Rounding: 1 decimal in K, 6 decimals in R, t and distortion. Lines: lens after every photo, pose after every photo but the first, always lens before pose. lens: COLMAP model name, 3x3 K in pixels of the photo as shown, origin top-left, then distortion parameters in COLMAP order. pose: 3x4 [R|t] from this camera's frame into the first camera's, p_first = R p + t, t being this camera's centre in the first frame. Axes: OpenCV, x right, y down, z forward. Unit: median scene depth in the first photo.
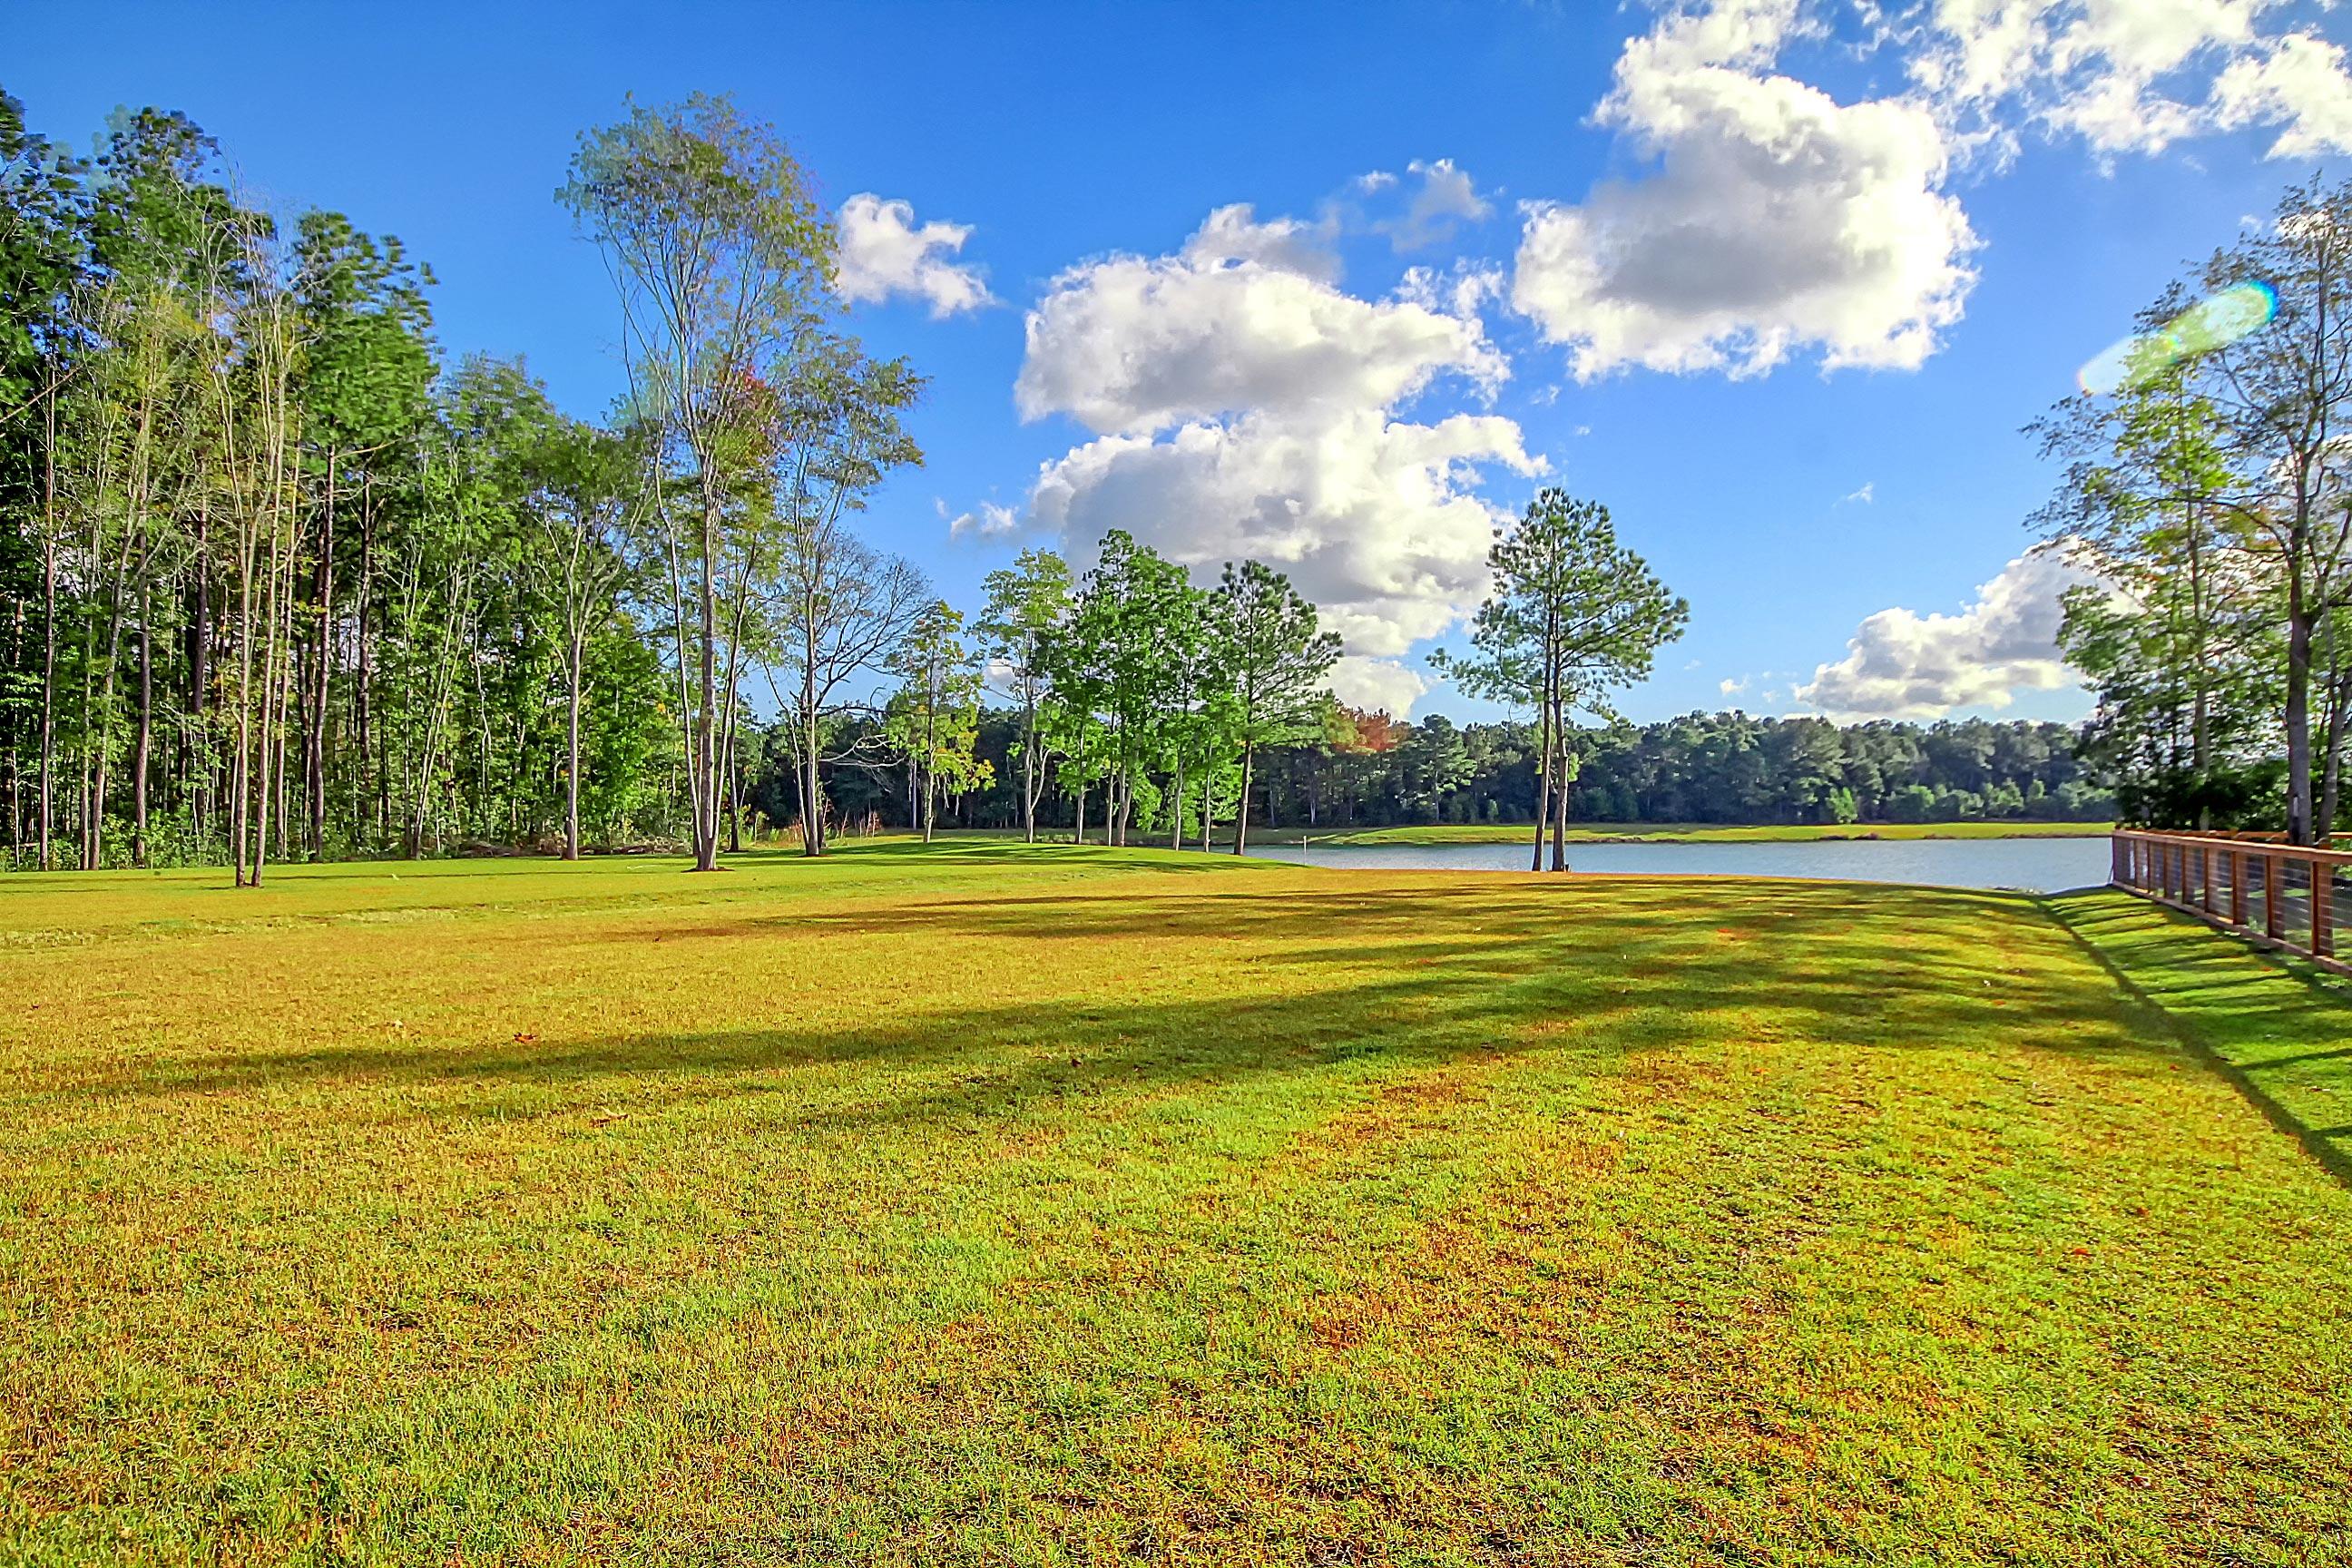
lens RADIAL K [[1462.5, 0, 1176.0], [0, 1462.5, 784.0], [0, 0, 1]] dist [-0.000393, 0.000175]
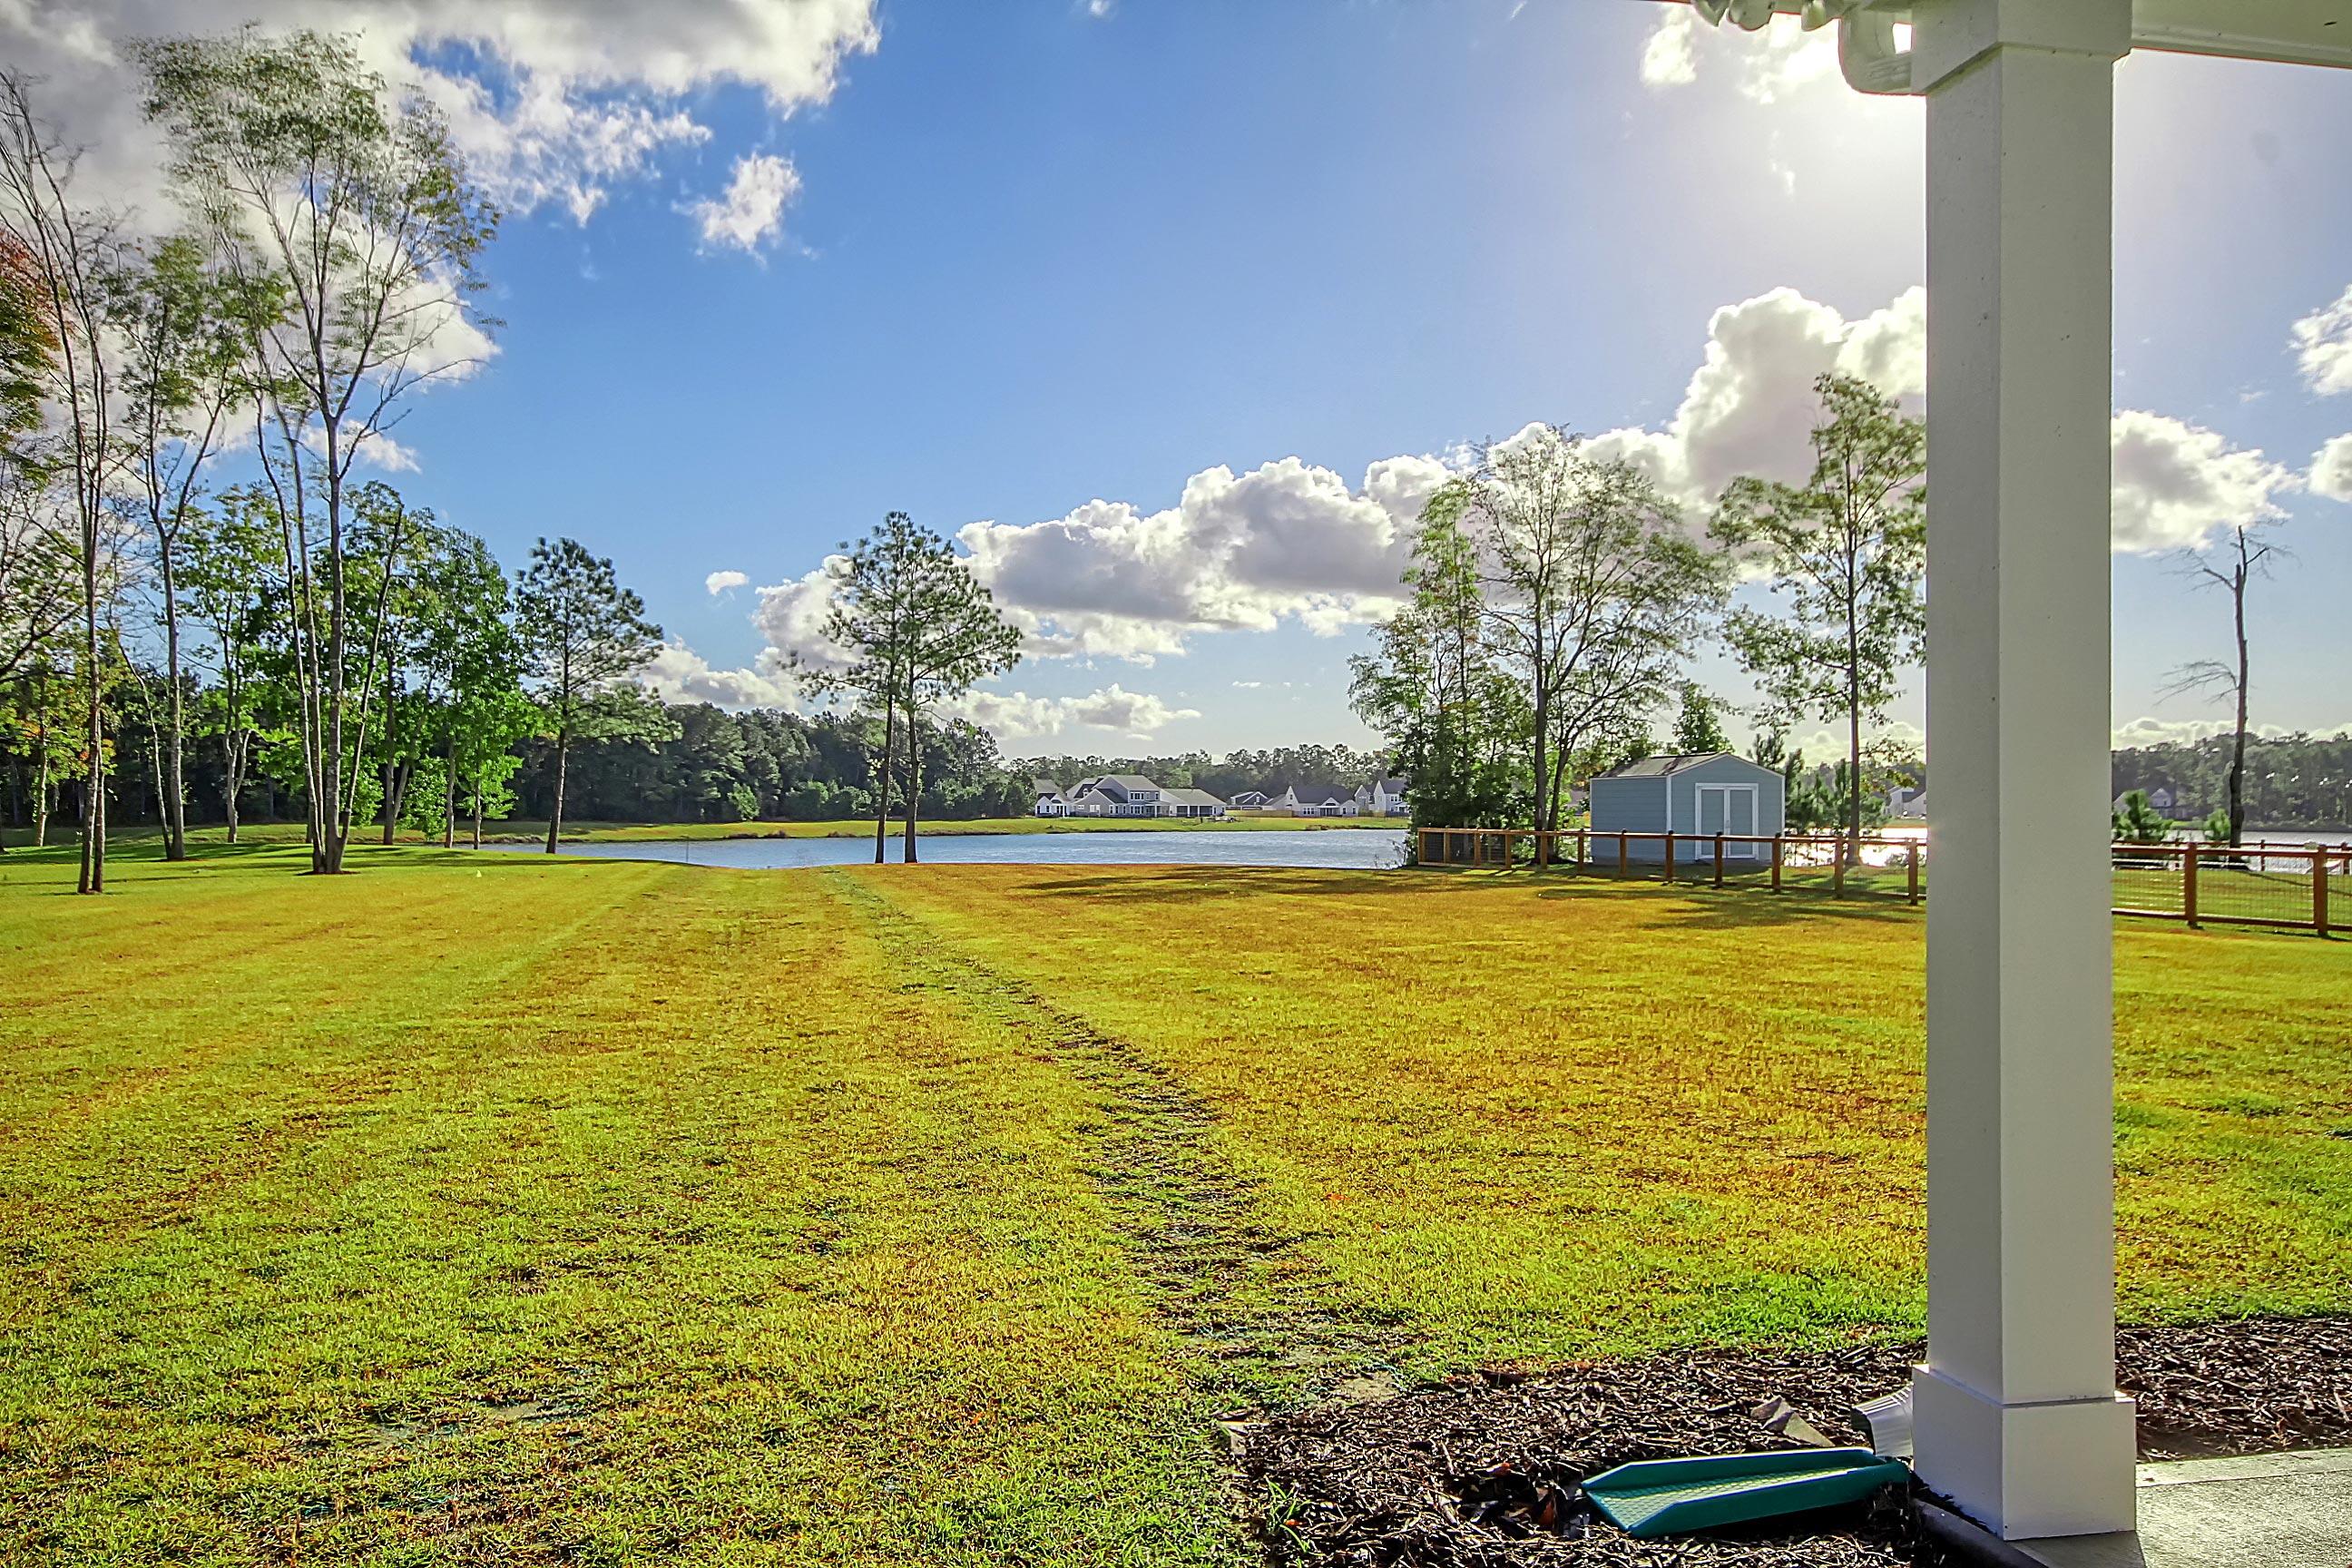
lens RADIAL K [[1871.1, 0, 1179.0], [0, 1871.1, 811.6], [0, 0, 1]] dist [-0.004569, -0.001583]
pose [[0.726928, 0.003984, 0.686702, -0.153804], [-0.018918, 0.999720, 0.014226, -0.000819], [-0.686453, -0.023333, 0.726800, -0.045904]]
